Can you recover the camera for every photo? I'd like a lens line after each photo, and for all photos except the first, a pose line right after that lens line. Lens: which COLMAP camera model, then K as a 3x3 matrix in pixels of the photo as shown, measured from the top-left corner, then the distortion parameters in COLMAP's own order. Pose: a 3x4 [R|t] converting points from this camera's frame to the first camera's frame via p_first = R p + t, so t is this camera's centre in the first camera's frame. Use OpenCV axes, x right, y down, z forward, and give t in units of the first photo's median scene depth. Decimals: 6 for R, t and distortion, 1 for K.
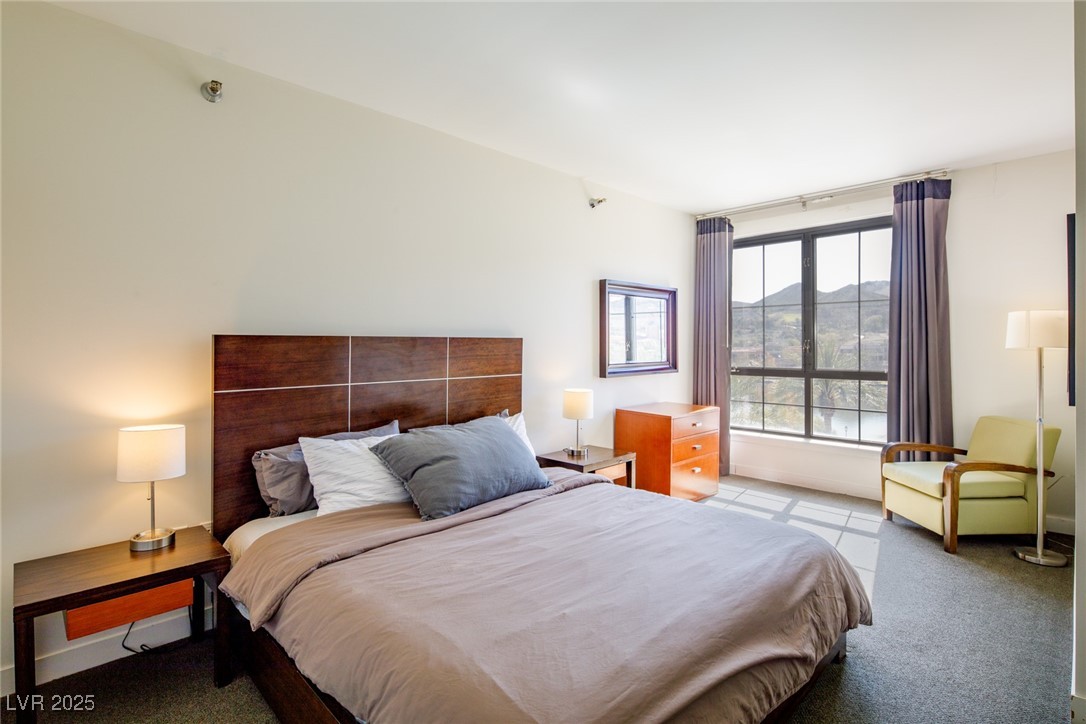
lens RADIAL K [[531.6, 0, 540.1], [0, 531.6, 347.8], [0, 0, 1]] dist [0.000989, 0.000250]
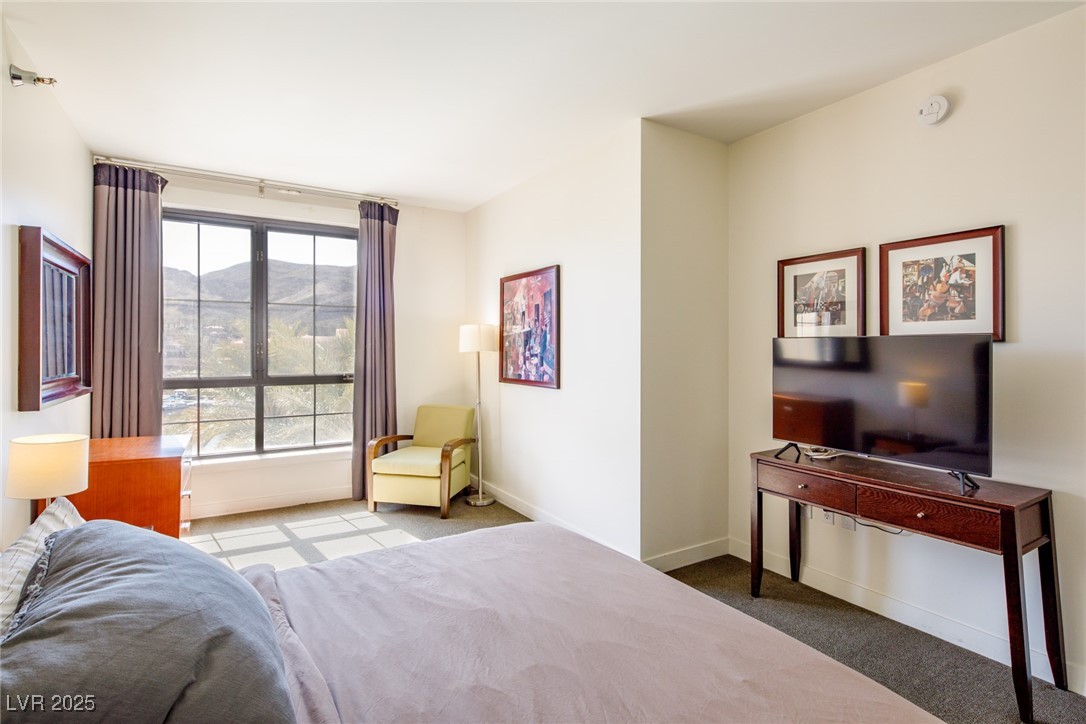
lens RADIAL K [[531.6, 0, 540.1], [0, 531.6, 347.8], [0, 0, 1]] dist [0.000989, 0.000250]
pose [[0.229996, 0.001784, 0.973190, -0.271171], [0.003072, 0.999992, -0.002559, -0.003829], [-0.973187, 0.003578, 0.229989, 0.363924]]
